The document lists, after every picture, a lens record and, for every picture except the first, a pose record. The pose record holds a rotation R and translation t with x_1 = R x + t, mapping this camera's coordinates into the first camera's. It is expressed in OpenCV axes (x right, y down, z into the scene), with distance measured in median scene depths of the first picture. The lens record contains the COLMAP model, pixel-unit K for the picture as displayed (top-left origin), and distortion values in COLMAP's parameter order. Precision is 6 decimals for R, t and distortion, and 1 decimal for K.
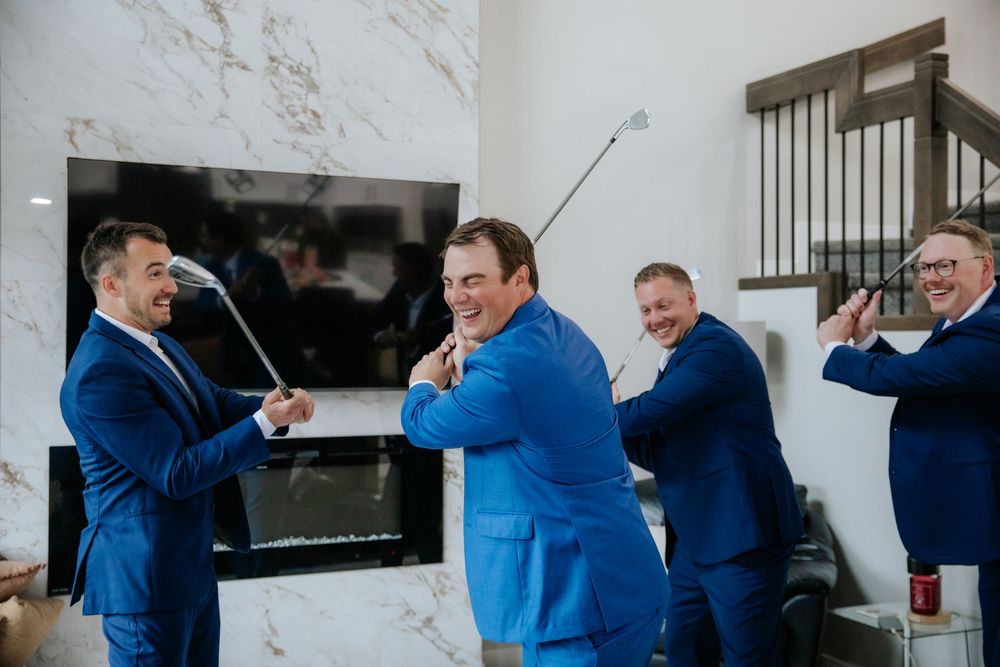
lens RADIAL K [[1164.5, 0, 499.8], [0, 1164.5, 335.3], [0, 0, 1]] dist [0.036599, 0.000000]
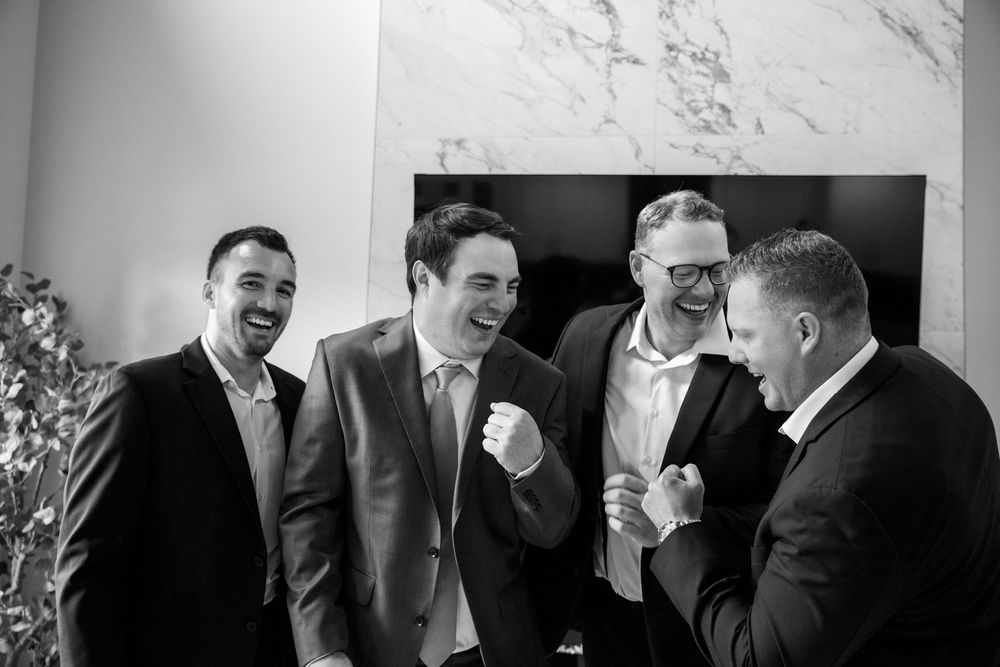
lens RADIAL K [[892.8, 0, 498.3], [0, 892.8, 332.3], [0, 0, 1]] dist [-0.032124, 0.066642]
pose [[0.844487, -0.009489, -0.535493, 0.034356], [-0.032674, 0.997068, -0.069196, 0.008538], [0.534579, 0.075932, 0.841700, 0.422739]]
